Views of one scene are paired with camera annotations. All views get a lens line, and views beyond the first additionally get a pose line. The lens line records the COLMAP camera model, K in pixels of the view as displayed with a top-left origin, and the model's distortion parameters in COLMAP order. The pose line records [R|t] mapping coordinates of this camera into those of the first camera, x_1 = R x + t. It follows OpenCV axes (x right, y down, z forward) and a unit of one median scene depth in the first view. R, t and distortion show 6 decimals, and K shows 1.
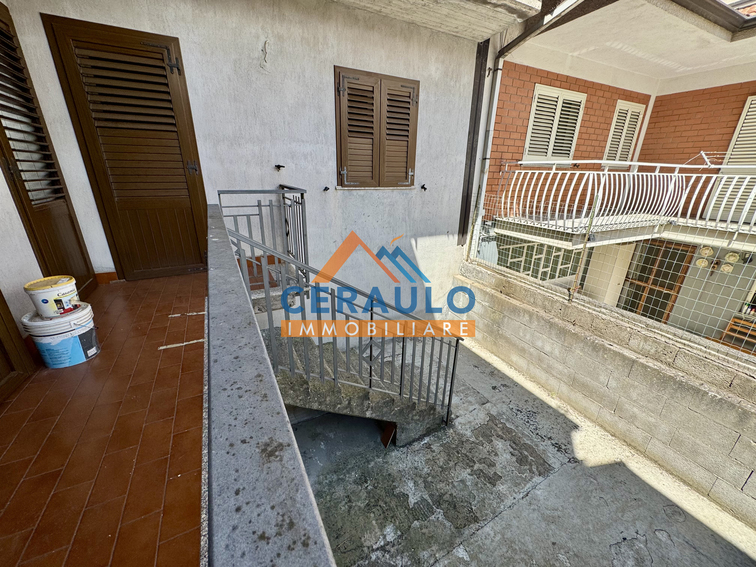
lens RADIAL K [[303.2, 0, 378.5], [0, 303.2, 283.1], [0, 0, 1]] dist [-0.003670, 0.001017]
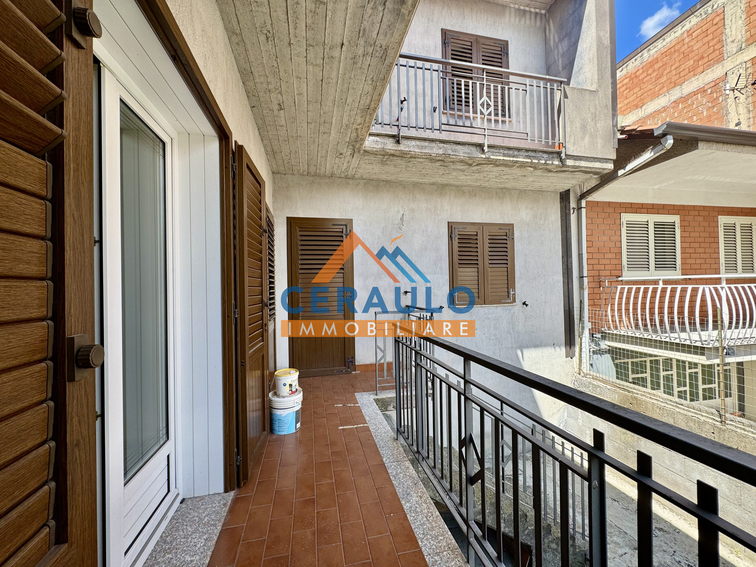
lens RADIAL K [[303.2, 0, 375.4], [0, 303.2, 282.1], [0, 0, 1]] dist [-0.003670, 0.001017]
pose [[0.964051, -0.041921, -0.262388, -0.100454], [-0.055262, 0.934253, -0.352303, 0.040478], [0.259906, 0.354139, 0.898351, -0.206012]]
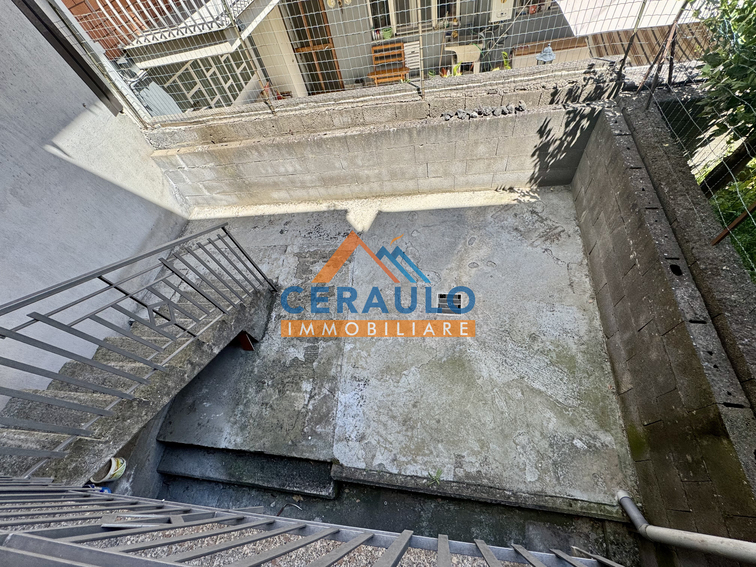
lens RADIAL K [[303.2, 0, 379.3], [0, 303.2, 280.3], [0, 0, 1]] dist [-0.003670, 0.001017]
pose [[0.530282, -0.759214, 0.377352, 0.035261], [0.459088, 0.631319, 0.625039, -0.053054], [-0.712769, -0.158209, 0.683323, 0.006594]]
